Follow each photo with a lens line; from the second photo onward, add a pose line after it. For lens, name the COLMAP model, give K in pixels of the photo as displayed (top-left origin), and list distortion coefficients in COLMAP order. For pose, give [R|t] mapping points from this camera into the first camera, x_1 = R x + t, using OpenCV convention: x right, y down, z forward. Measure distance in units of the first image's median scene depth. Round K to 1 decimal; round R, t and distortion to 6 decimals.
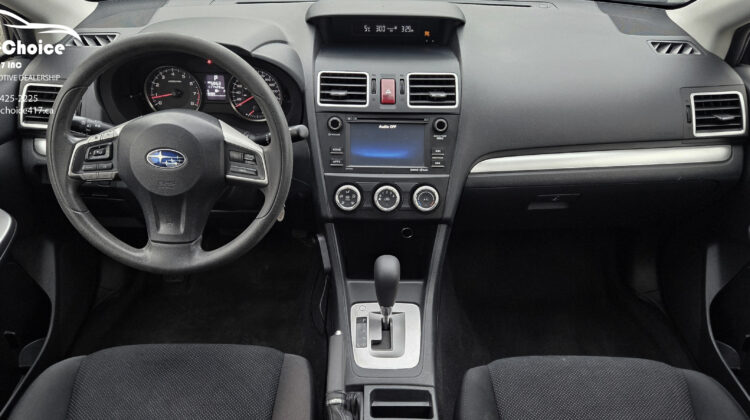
lens RADIAL K [[614.7, 0, 375.0], [0, 614.7, 210.0], [0, 0, 1]] dist [0.054343, -0.003734]
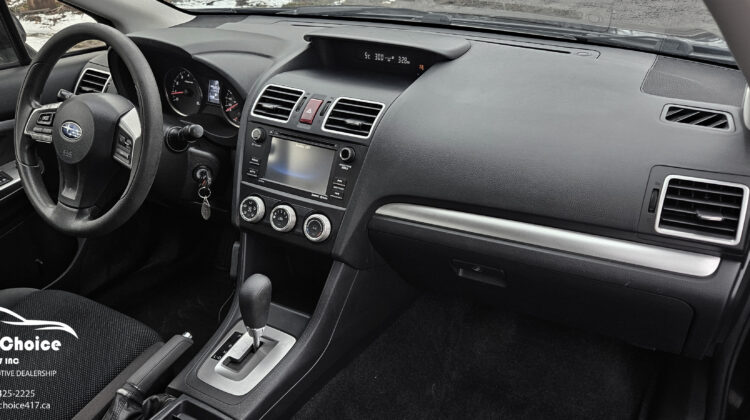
lens RADIAL K [[614.7, 0, 375.0], [0, 614.7, 210.0], [0, 0, 1]] dist [0.054343, -0.003734]
pose [[0.859801, 0.210275, -0.465325, 0.586549], [-0.250690, 0.967721, -0.025909, -0.042524], [0.444856, 0.138929, 0.884761, 0.209865]]
